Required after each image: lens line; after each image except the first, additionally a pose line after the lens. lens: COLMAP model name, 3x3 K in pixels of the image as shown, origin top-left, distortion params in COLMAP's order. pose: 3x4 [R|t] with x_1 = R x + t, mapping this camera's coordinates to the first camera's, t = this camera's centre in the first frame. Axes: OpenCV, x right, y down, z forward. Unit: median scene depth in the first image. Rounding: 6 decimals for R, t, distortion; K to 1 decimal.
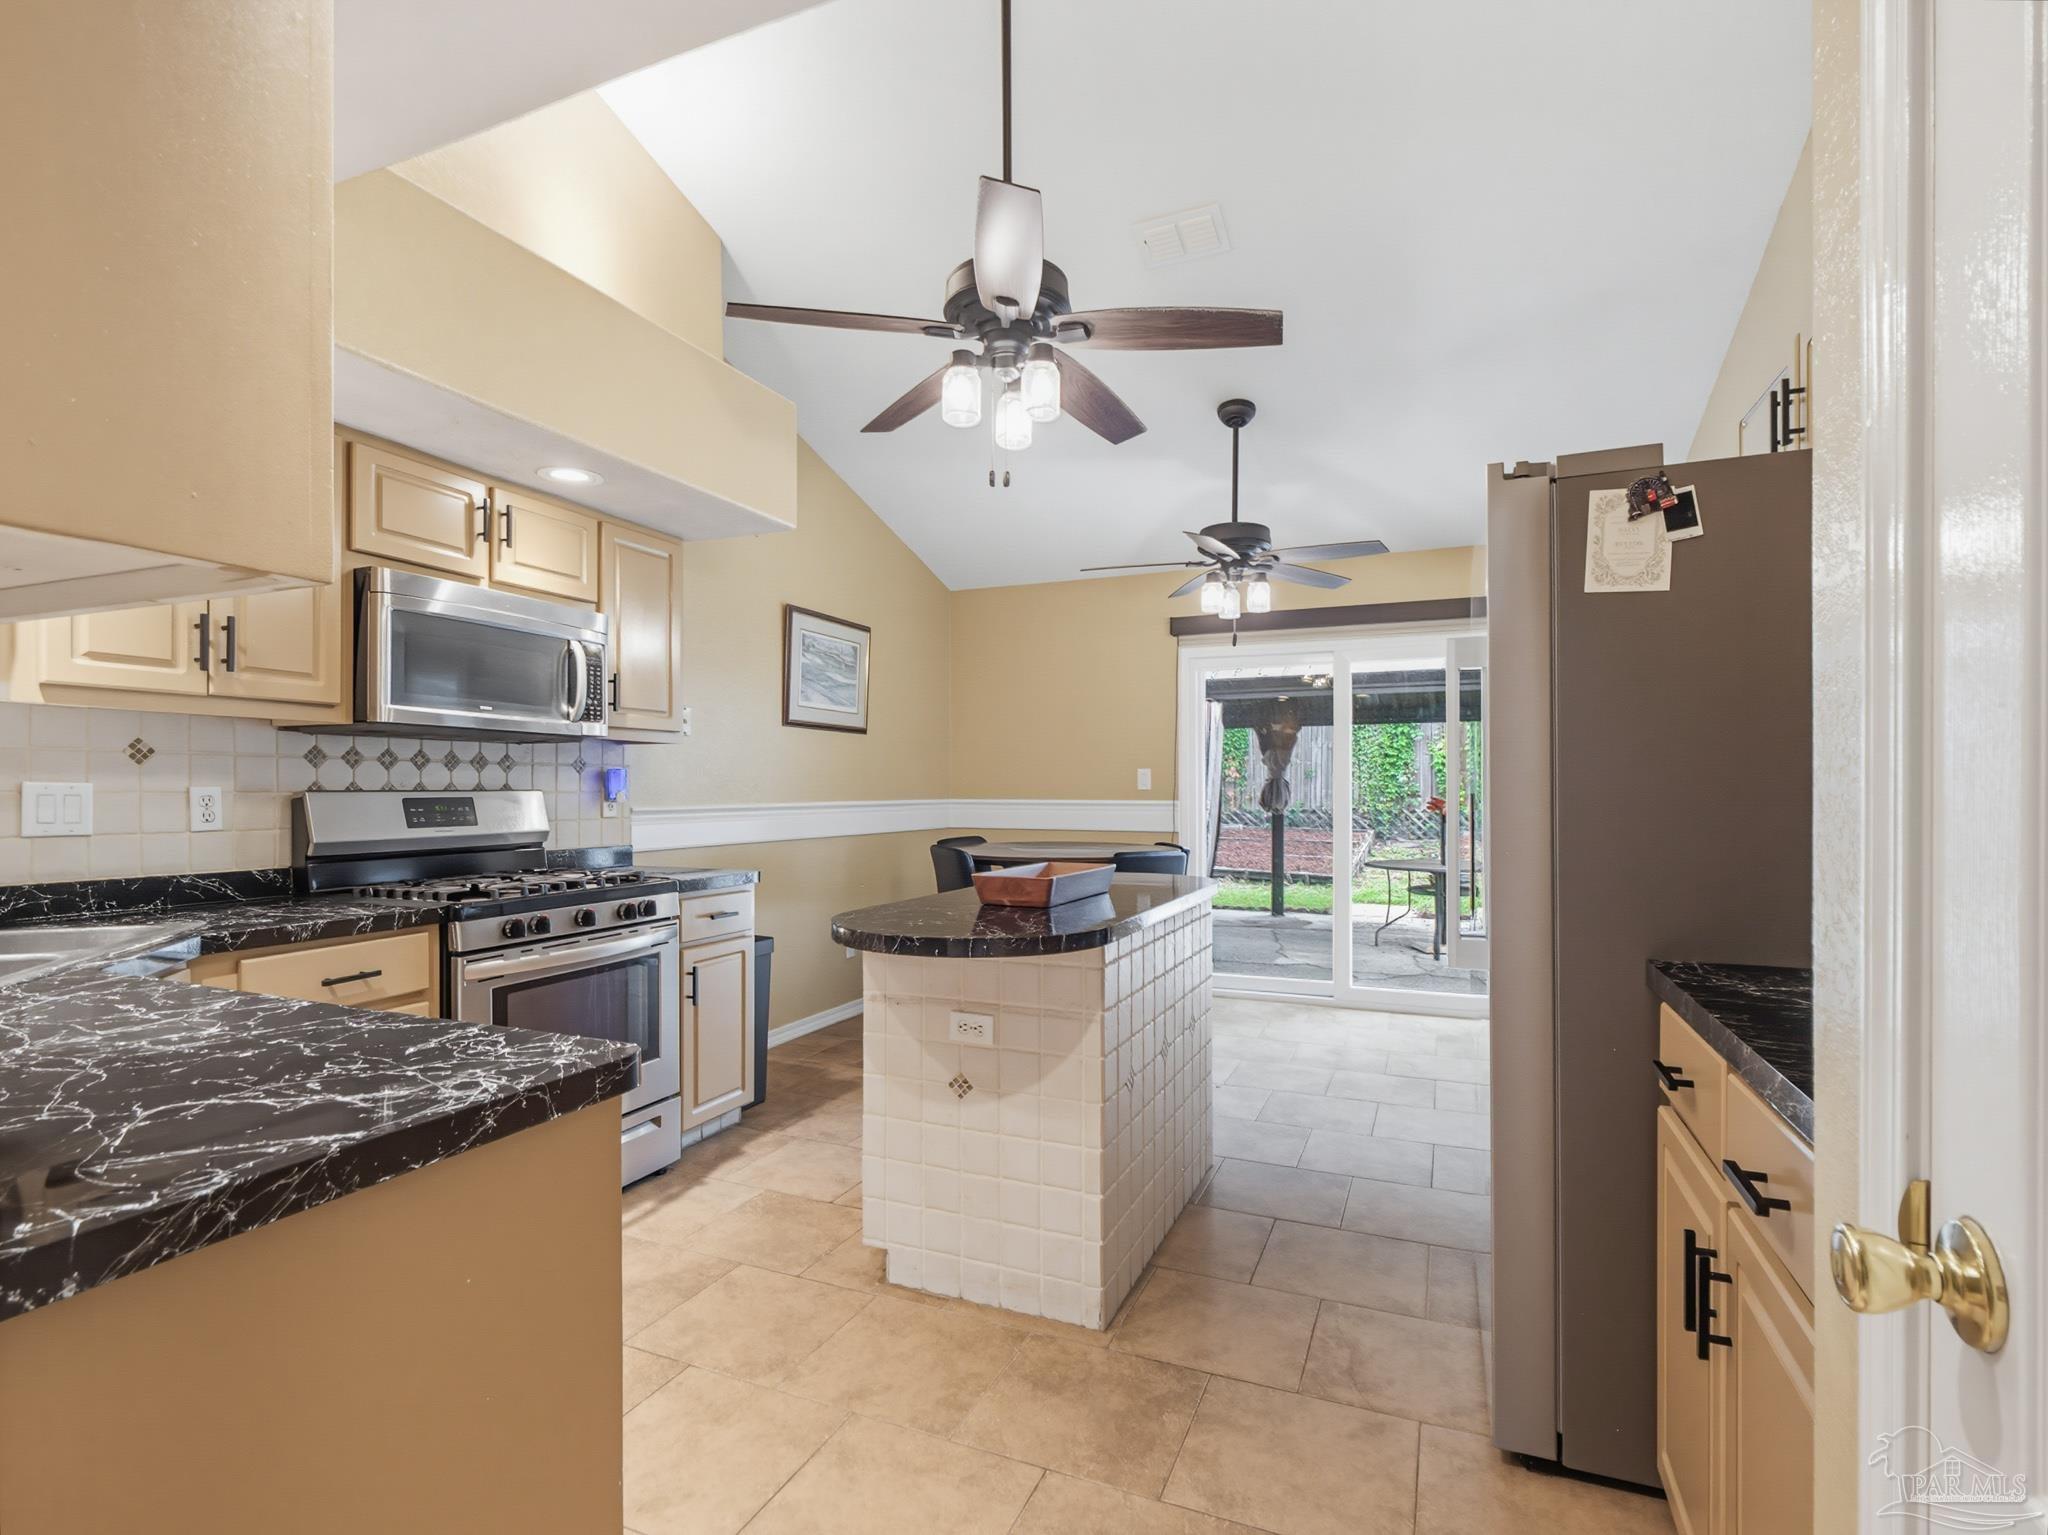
lens RADIAL K [[993.6, 0, 1027.7], [0, 993.6, 799.1], [0, 0, 1]] dist [0.005713, 0.000659]
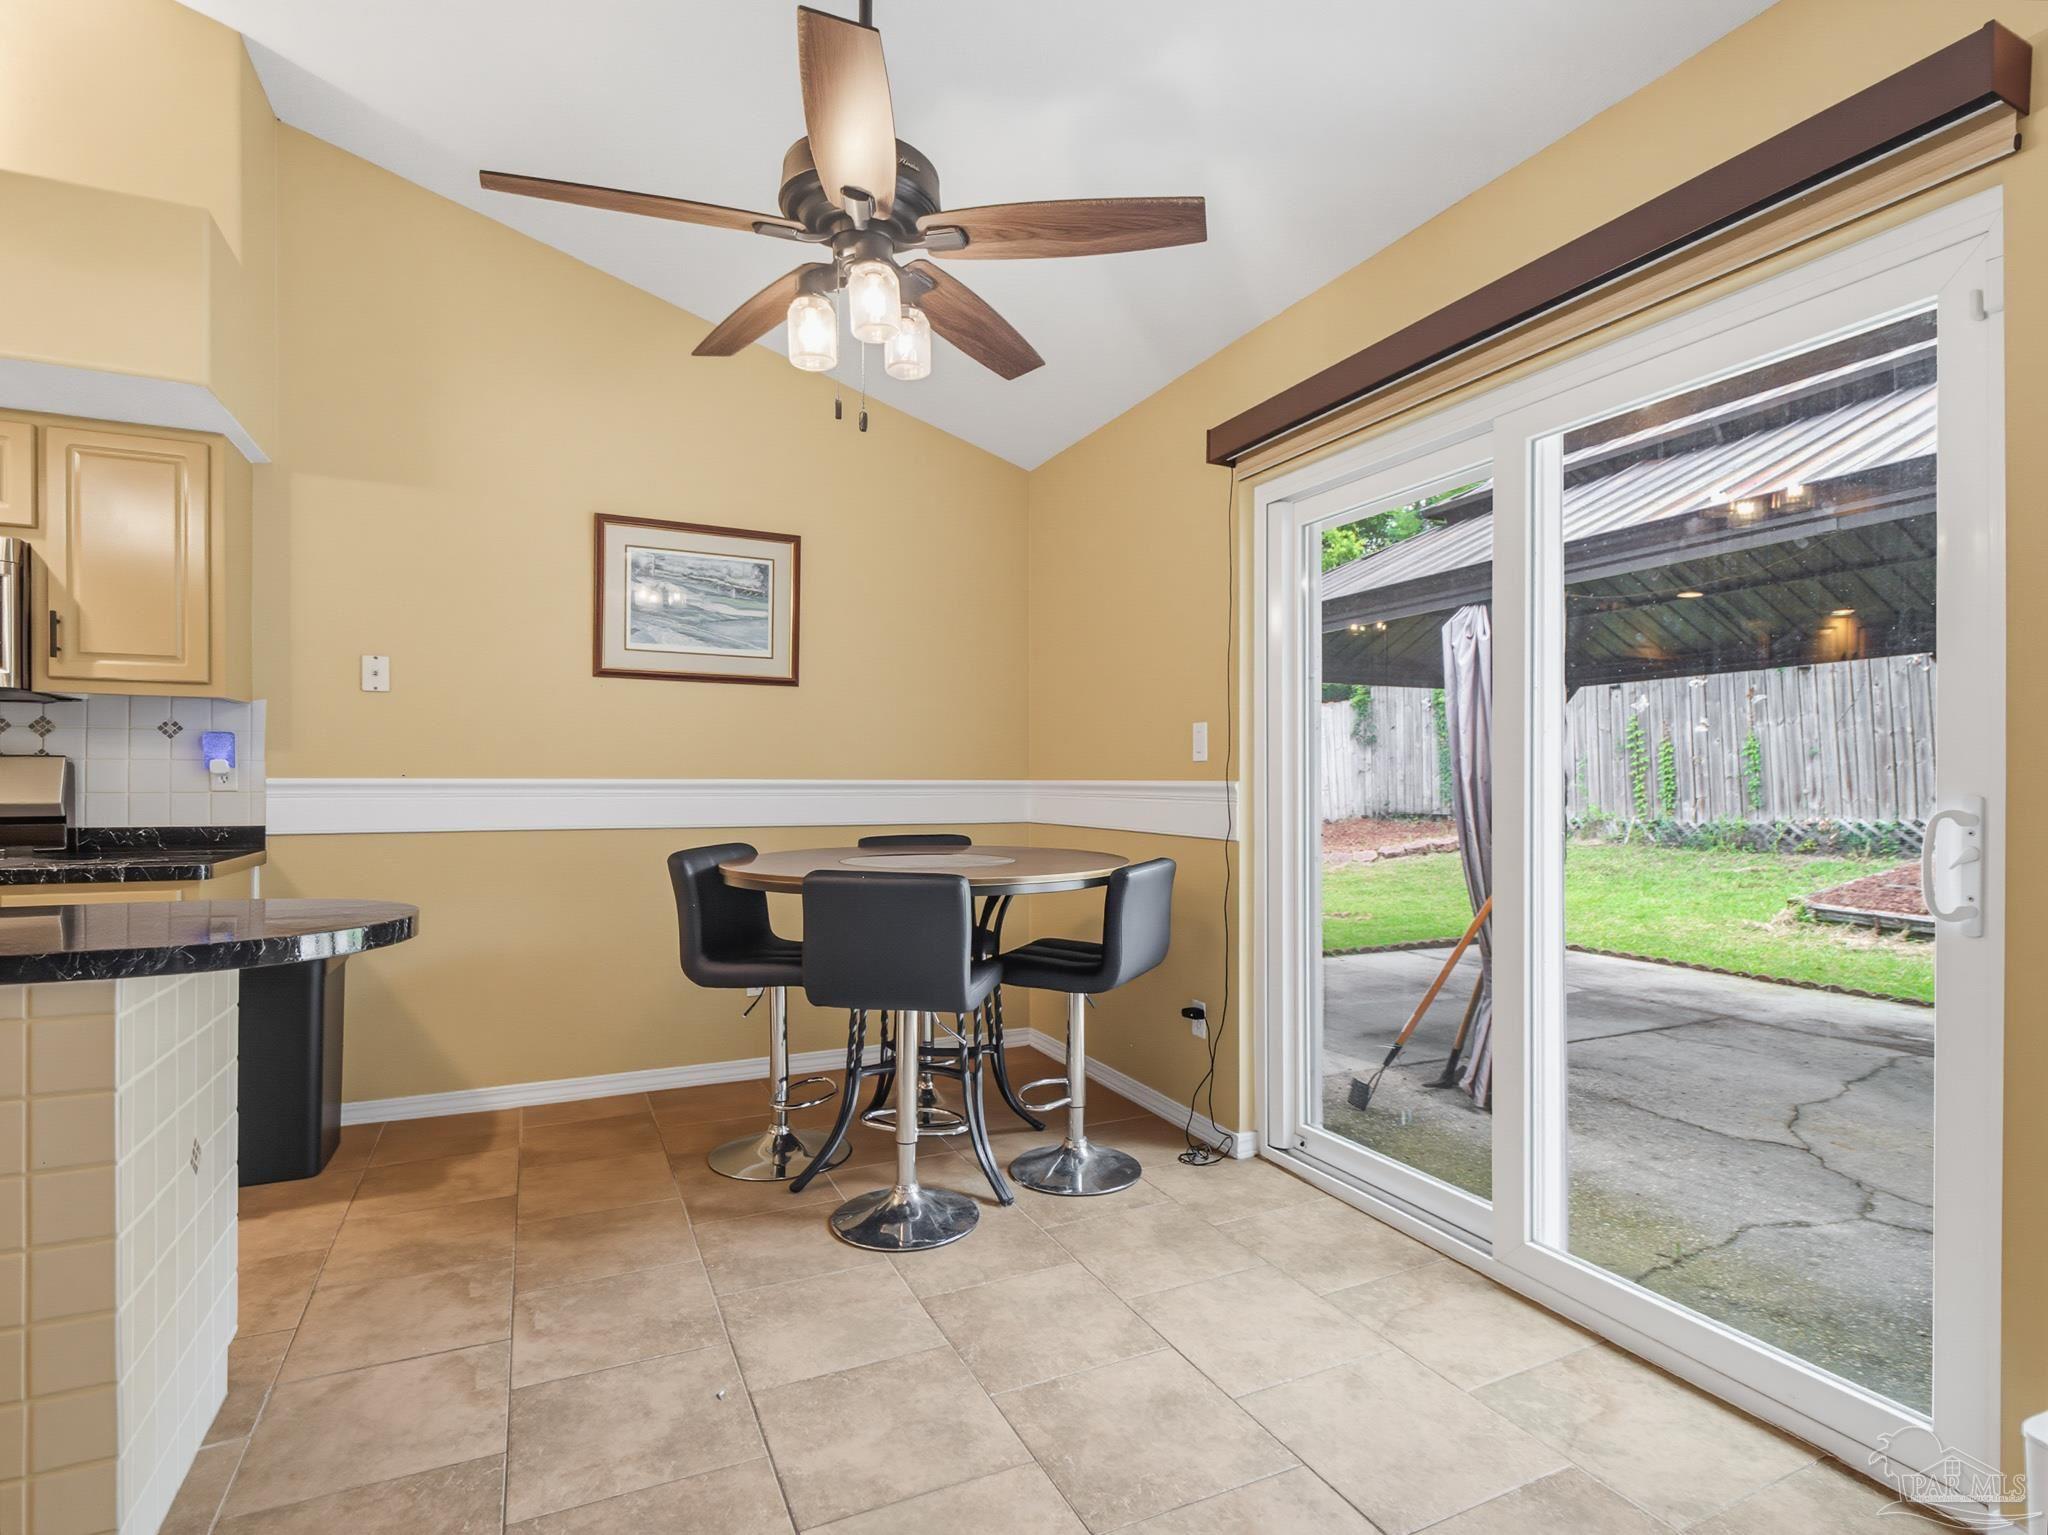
lens RADIAL K [[1053.4, 0, 1027.4], [0, 1053.4, 787.1], [0, 0, 1]] dist [0.009837, -0.001721]
pose [[0.741354, 0.005888, -0.671088, 0.532599], [-0.009561, 0.999953, -0.001789, 0.007807], [0.671046, 0.007743, 0.741376, 0.628314]]
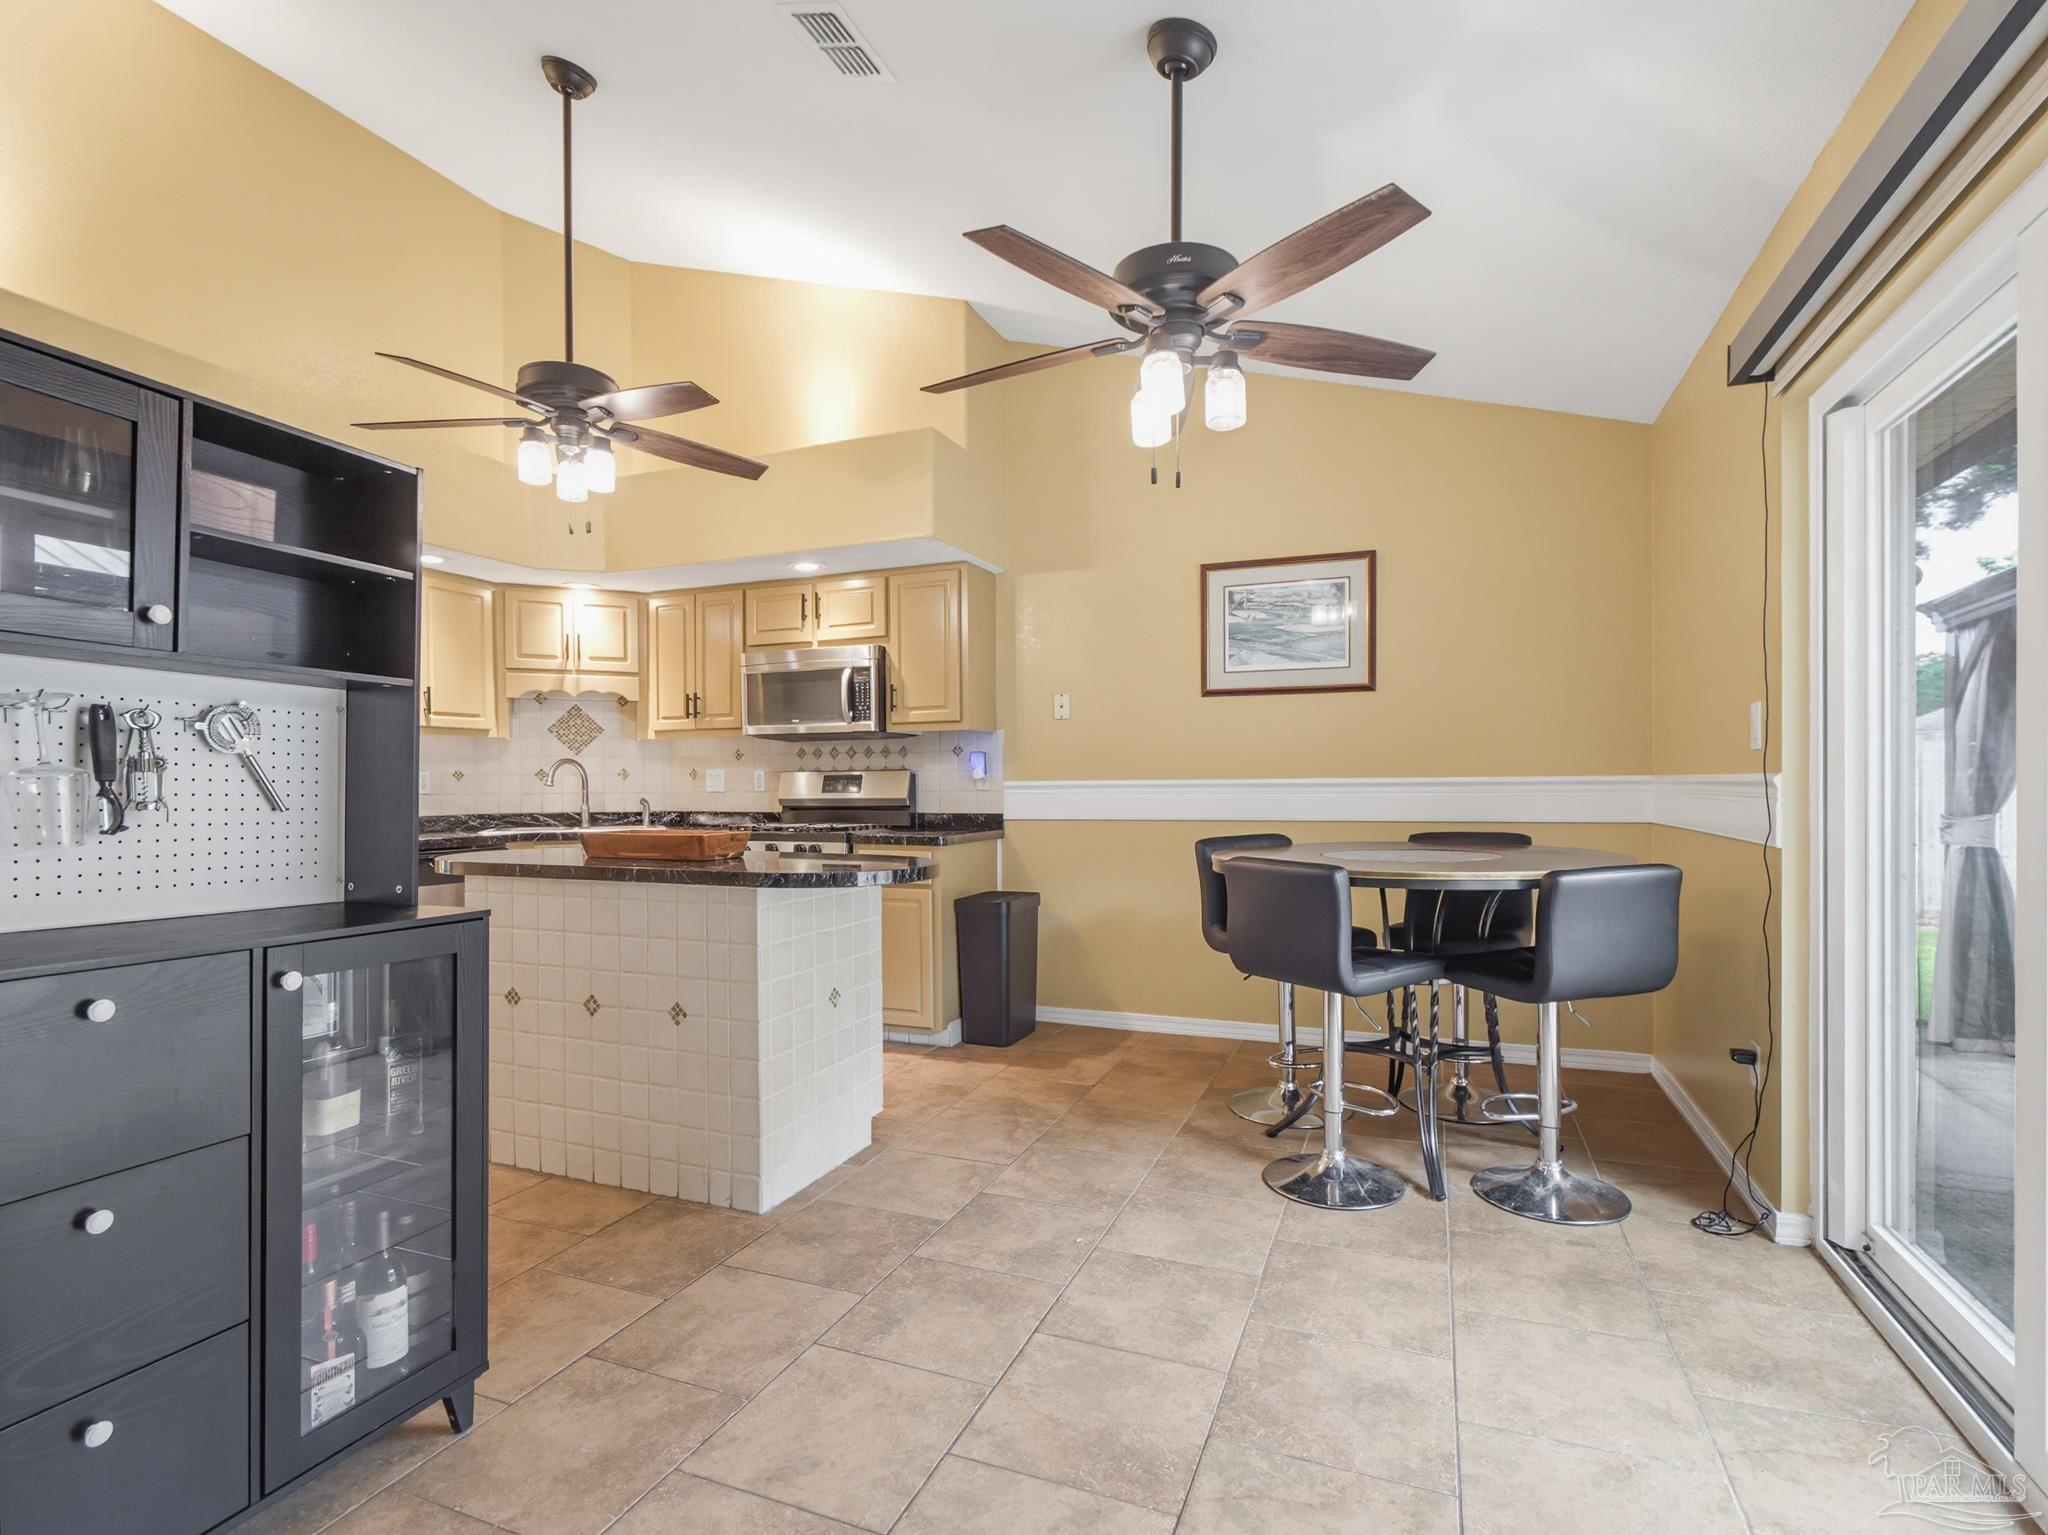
lens RADIAL K [[993.6, 0, 1027.7], [0, 993.6, 799.1], [0, 0, 1]] dist [0.005713, 0.000659]
pose [[0.013347, 0.015649, -0.999788, 0.683741], [-0.002007, 0.999876, 0.015623, 0.007534], [0.999909, 0.001798, 0.013377, 0.824809]]
